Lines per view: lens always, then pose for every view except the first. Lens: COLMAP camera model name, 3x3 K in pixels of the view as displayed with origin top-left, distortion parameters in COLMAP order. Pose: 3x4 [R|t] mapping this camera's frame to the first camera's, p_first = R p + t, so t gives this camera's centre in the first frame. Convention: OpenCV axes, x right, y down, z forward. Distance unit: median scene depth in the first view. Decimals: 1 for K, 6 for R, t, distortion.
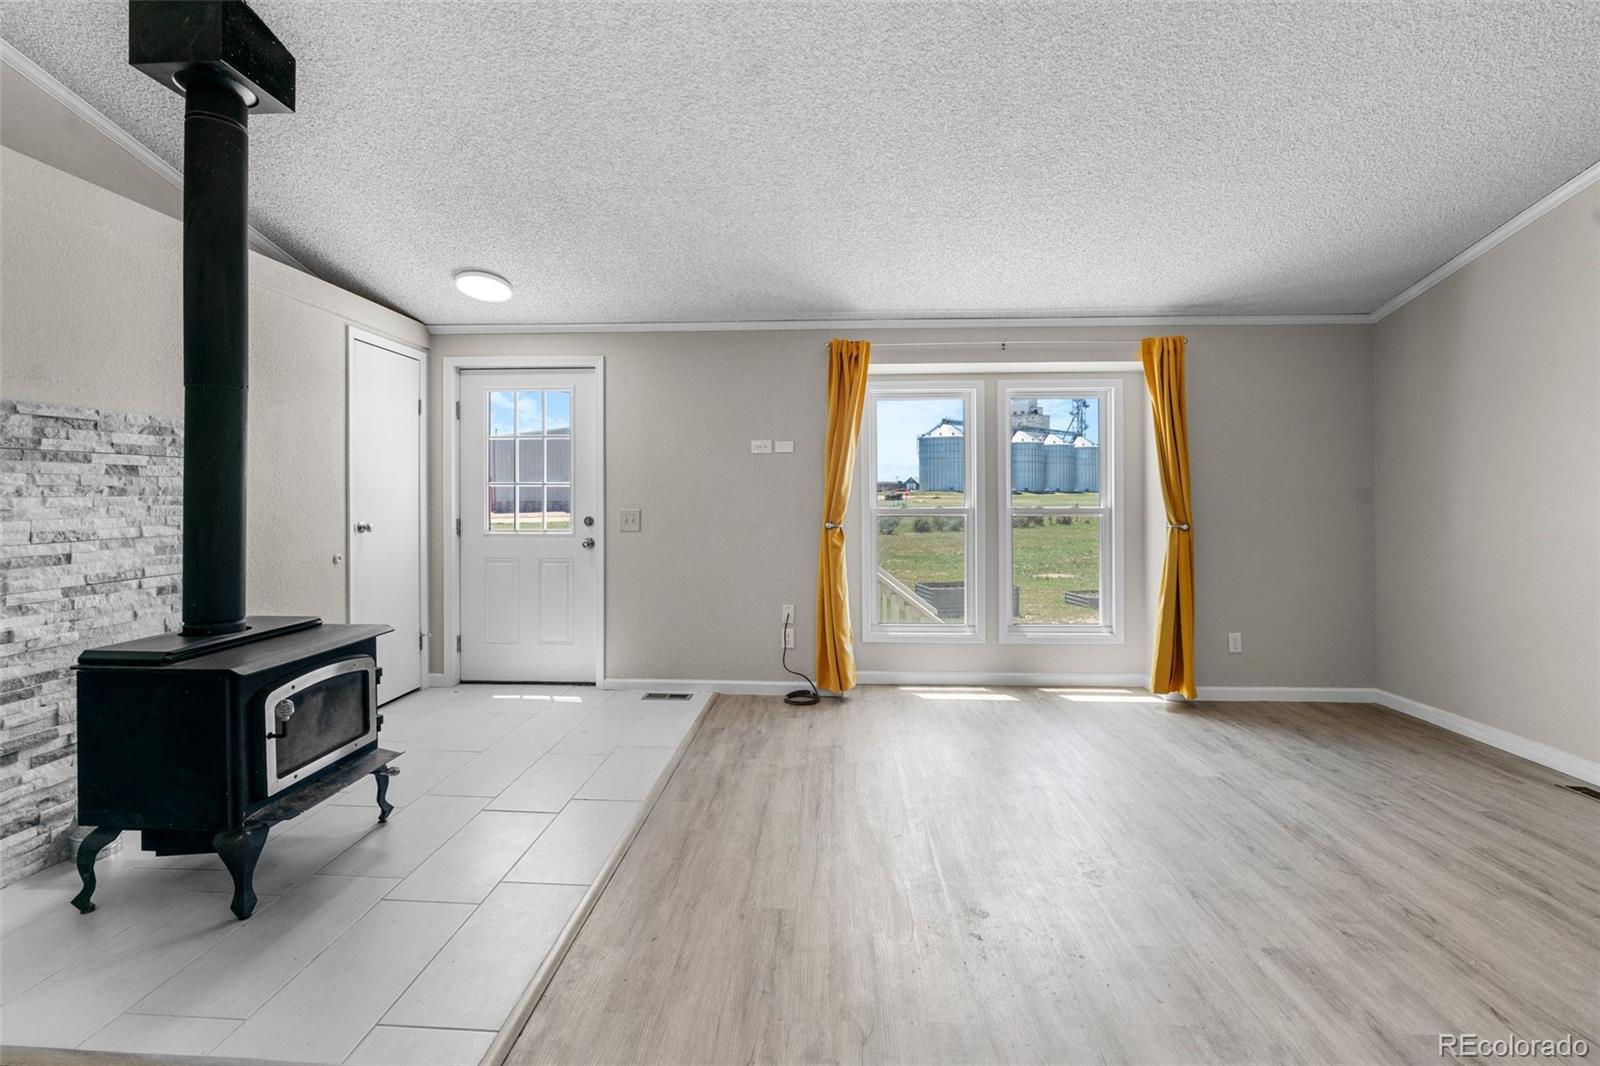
lens RADIAL K [[716.7, 0, 791.5], [0, 716.7, 519.1], [0, 0, 1]] dist [-0.001500, -0.000595]
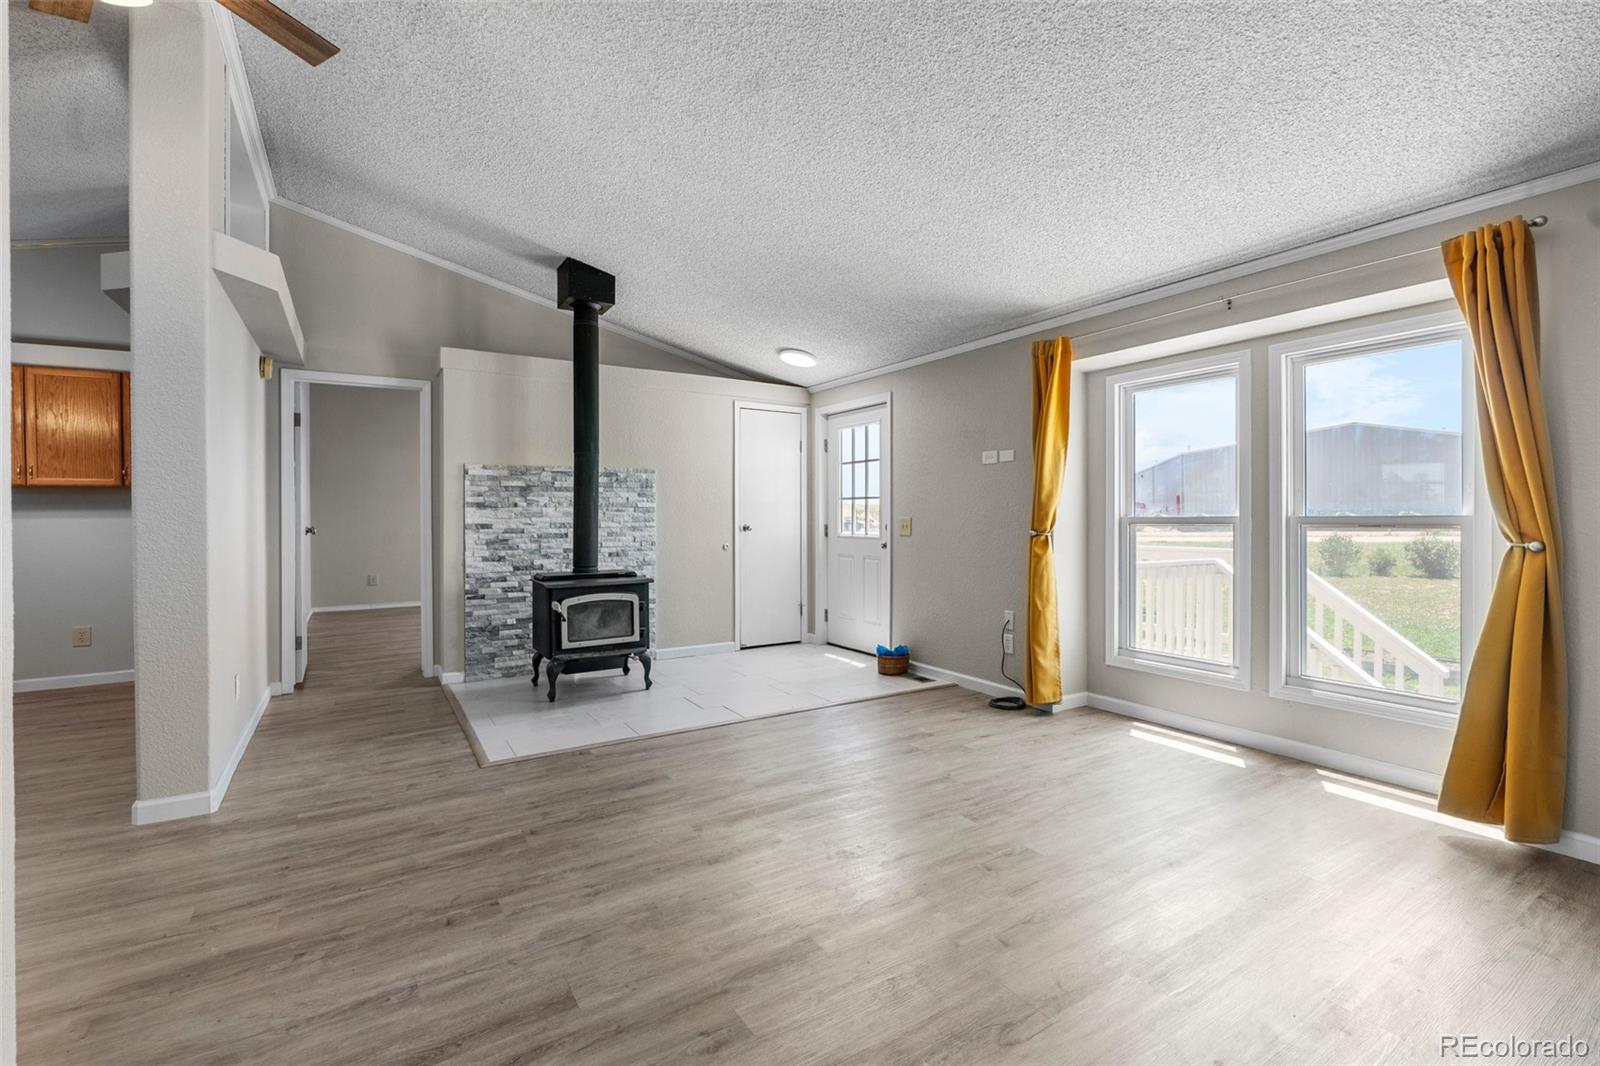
lens RADIAL K [[711.7, 0, 800.1], [0, 711.7, 546.4], [0, 0, 1]] dist [0.014210, 0.000086]
pose [[0.577331, 0.032753, -0.815853, 0.675485], [-0.023042, 0.999451, 0.023818, 0.011194], [0.816185, 0.005048, 0.577769, 0.180038]]
